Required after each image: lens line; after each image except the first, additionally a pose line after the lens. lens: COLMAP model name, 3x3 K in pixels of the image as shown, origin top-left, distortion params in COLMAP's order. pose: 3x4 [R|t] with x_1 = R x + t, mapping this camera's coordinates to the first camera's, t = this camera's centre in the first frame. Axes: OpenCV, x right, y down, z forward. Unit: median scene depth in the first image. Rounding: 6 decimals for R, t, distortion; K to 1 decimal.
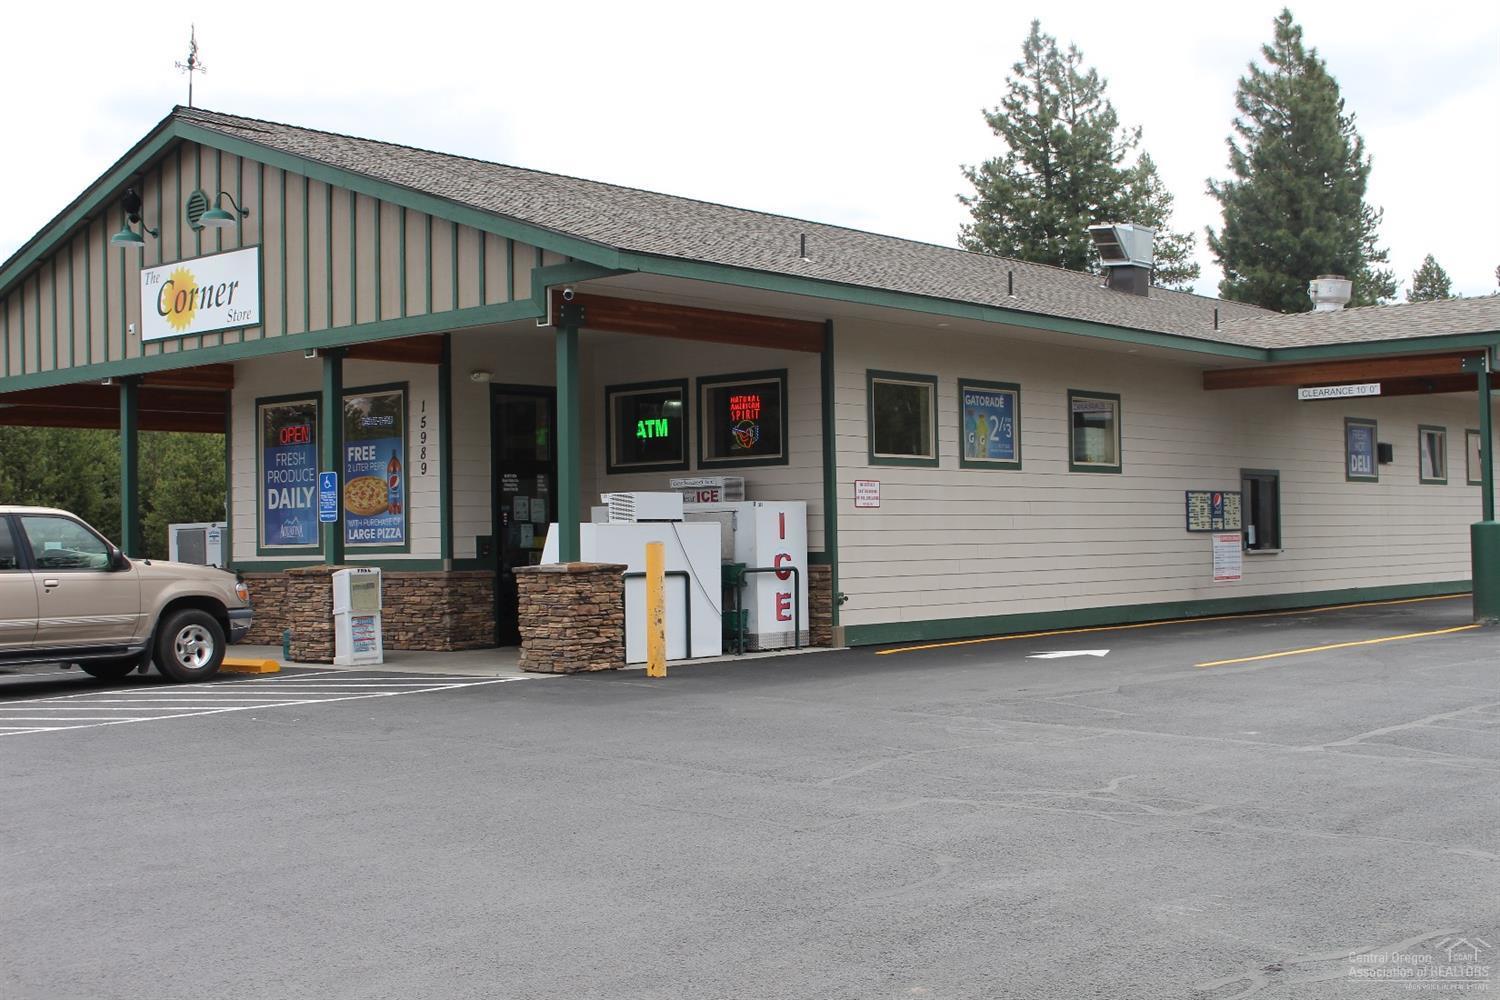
lens RADIAL K [[1905.5, 0, 750.0], [0, 1905.5, 500.0], [0, 0, 1]] dist [-0.115100, 0.084598]
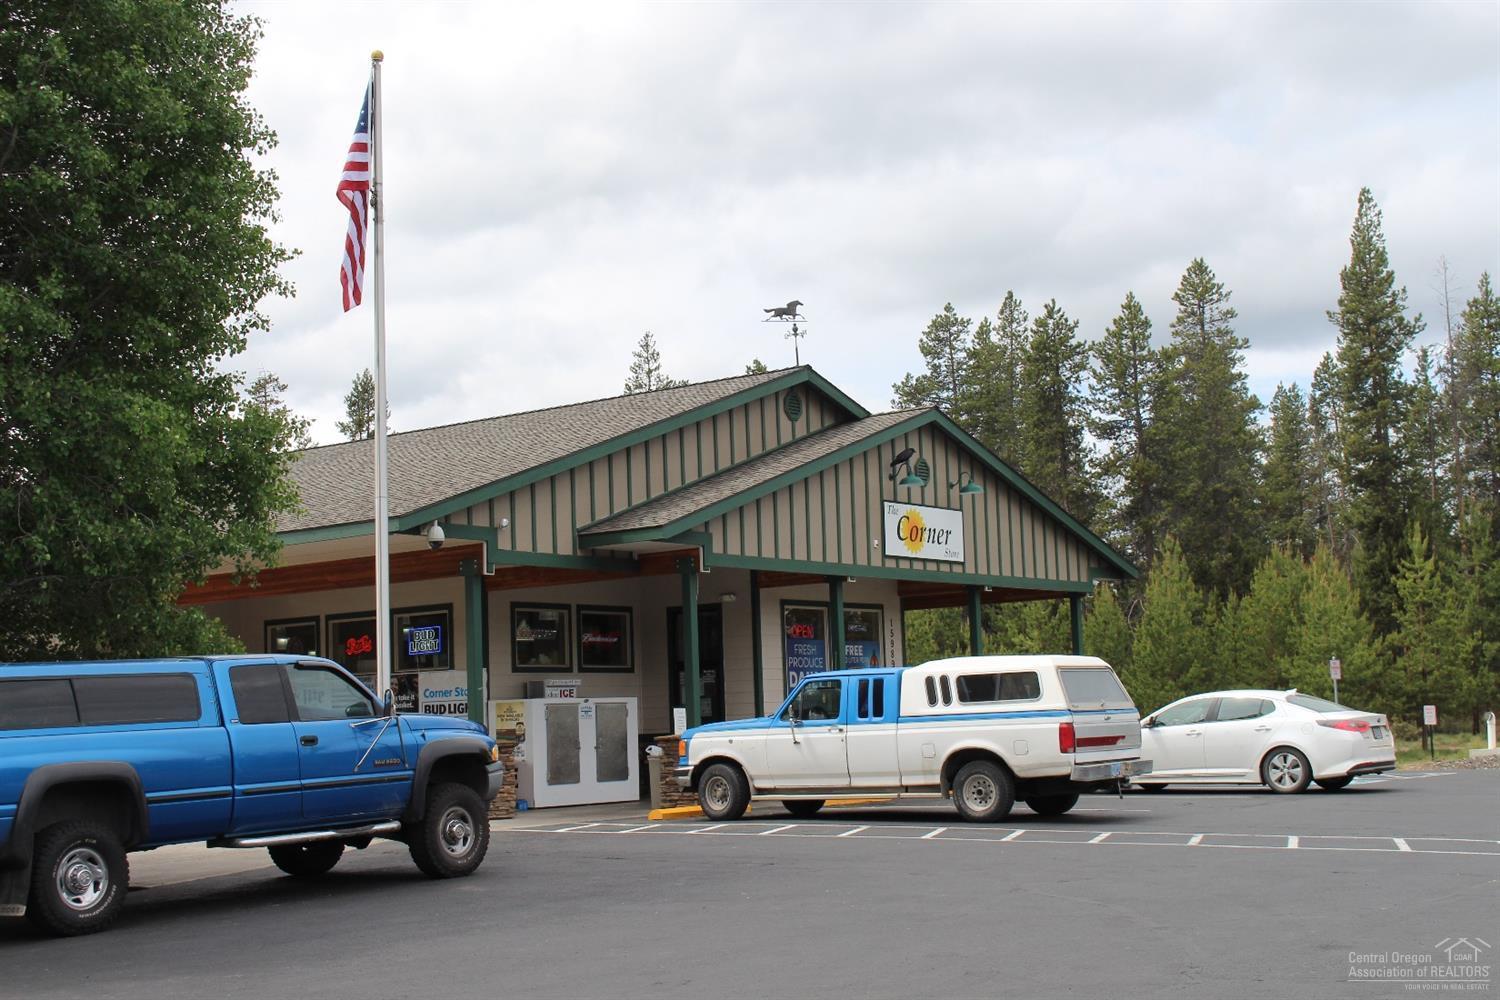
lens RADIAL K [[2128.1, 0, 750.0], [0, 2128.1, 500.0], [0, 0, 1]] dist [-0.044700, 0.054245]
pose [[-0.062221, 0.132914, 0.989173, -1.893008], [0.013873, 0.991112, -0.132302, 0.077594], [-0.997966, 0.005491, -0.063512, 1.250173]]
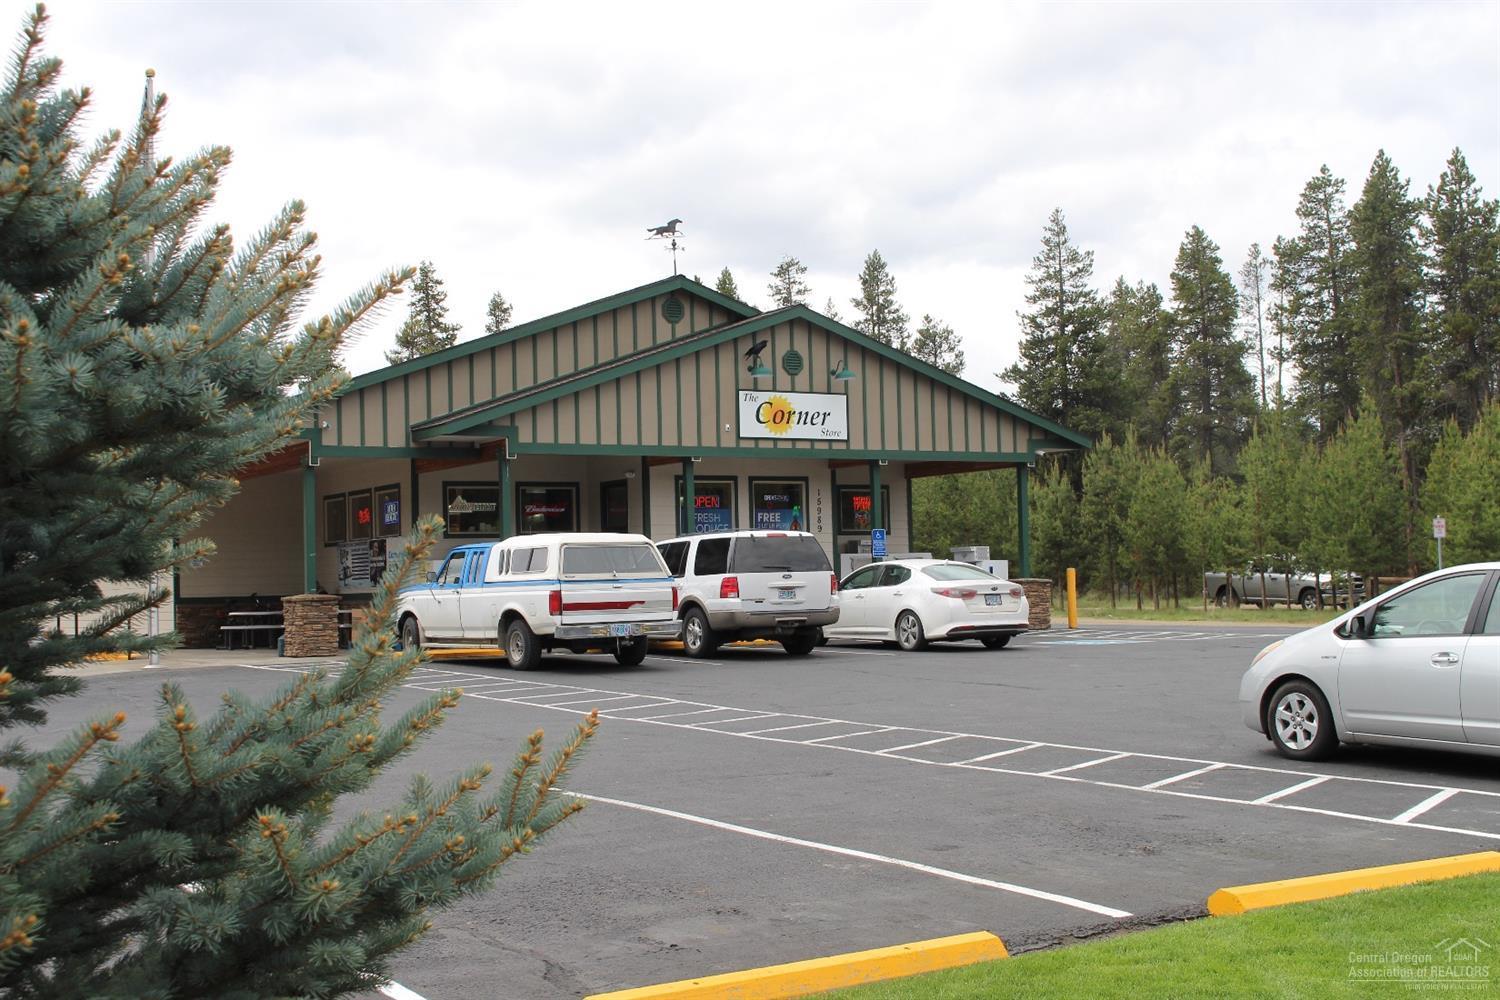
lens RADIAL K [[1977.5, 0, 750.0], [0, 1977.5, 500.0], [0, 0, 1]] dist [-0.080287, 0.064500]
pose [[0.311903, 0.056721, 0.948419, -1.936444], [-0.002325, 0.998259, -0.058937, 0.064719], [-0.950111, 0.016177, 0.311492, 0.516508]]
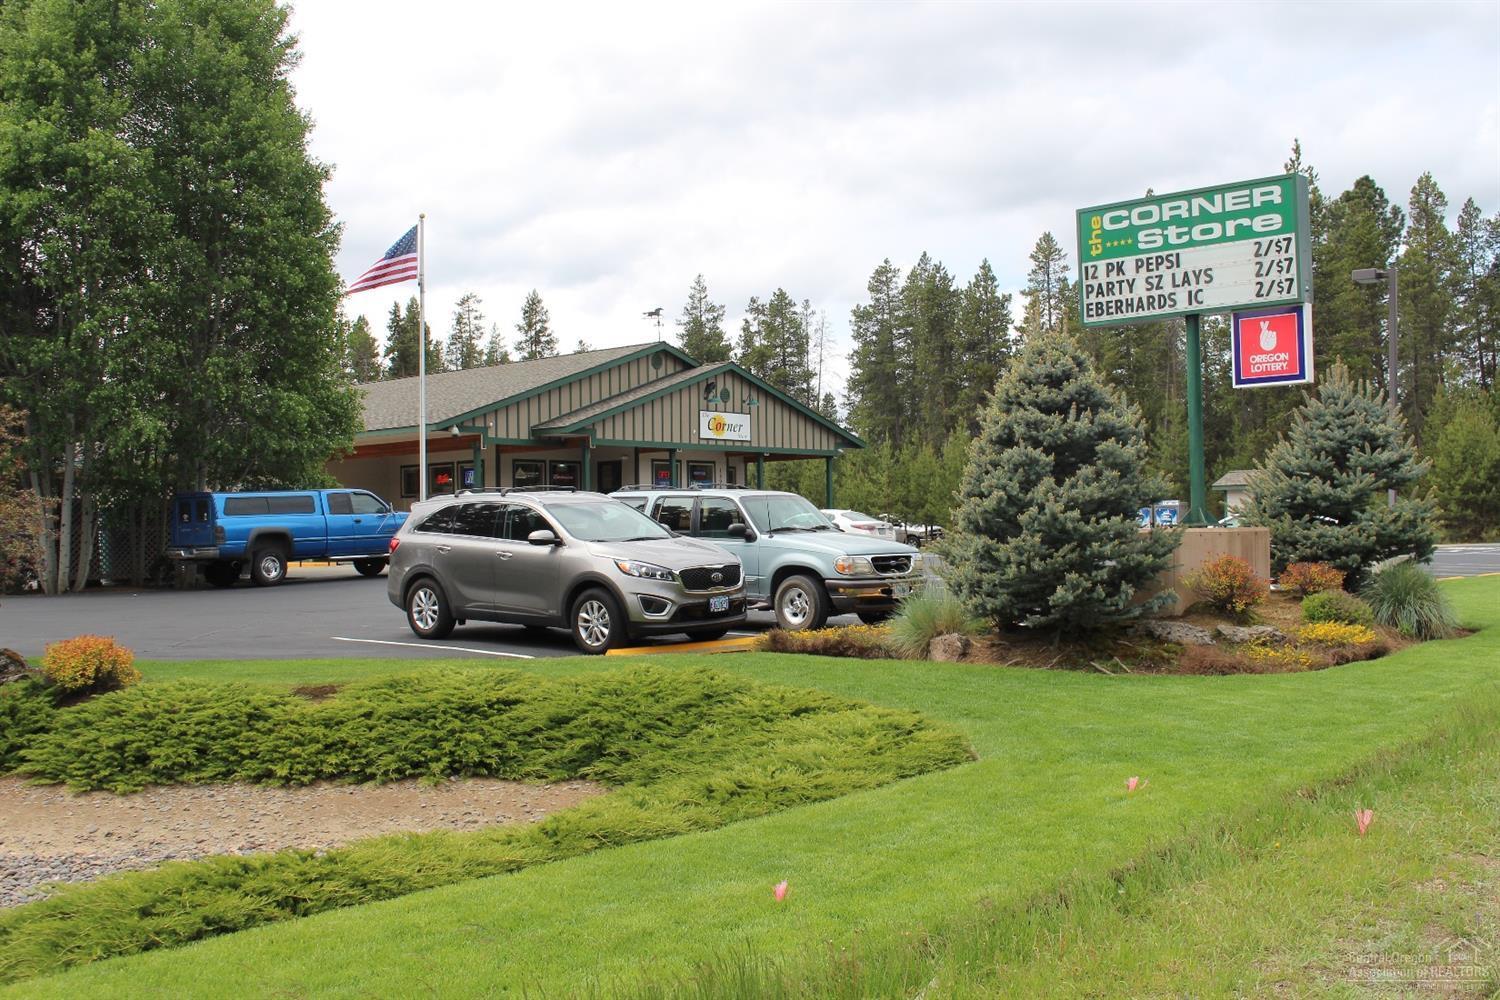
lens RADIAL K [[1625.0, 0, 750.0], [0, 1625.0, 500.0], [0, 0, 1]] dist [-0.143515, 0.169268]
pose [[0.019272, 0.044301, 0.998832, -2.717534], [-0.007327, 0.998997, -0.044167, 0.107424], [-0.999787, -0.006468, 0.019578, 0.930053]]
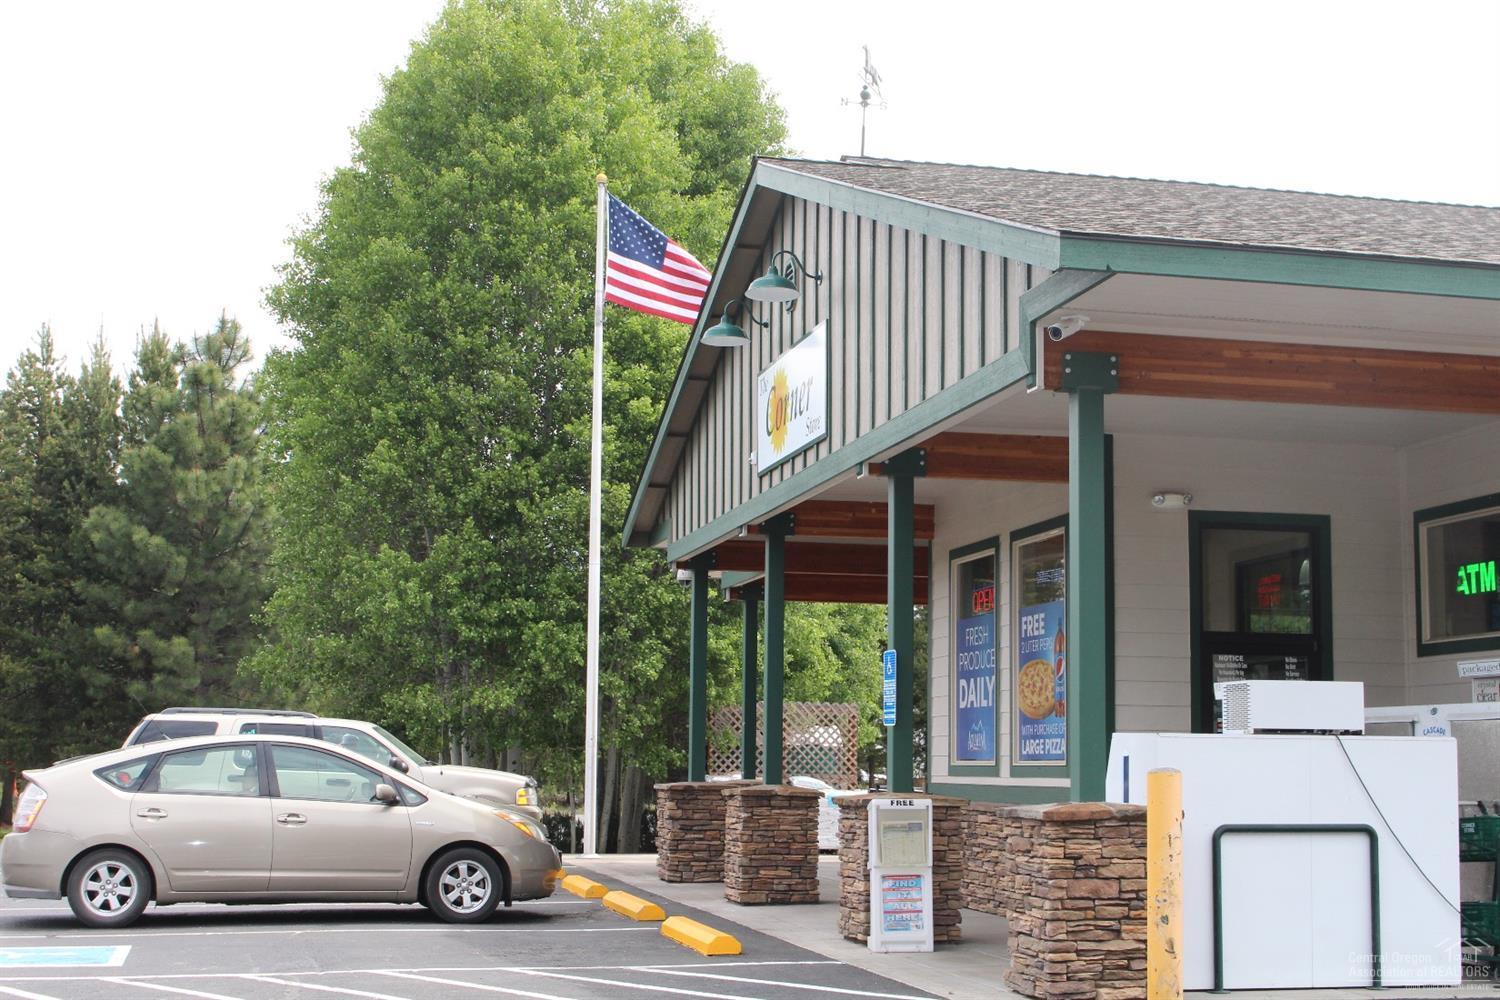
lens RADIAL K [[2118.7, 0, 750.0], [0, 2118.7, 500.0], [0, 0, 1]] dist [-0.072505, -0.024511]
pose [[0.793282, -0.046100, -0.607107, 0.180405], [-0.014382, 0.995432, -0.094379, 0.003366], [0.608685, 0.083601, 0.788996, 0.370547]]
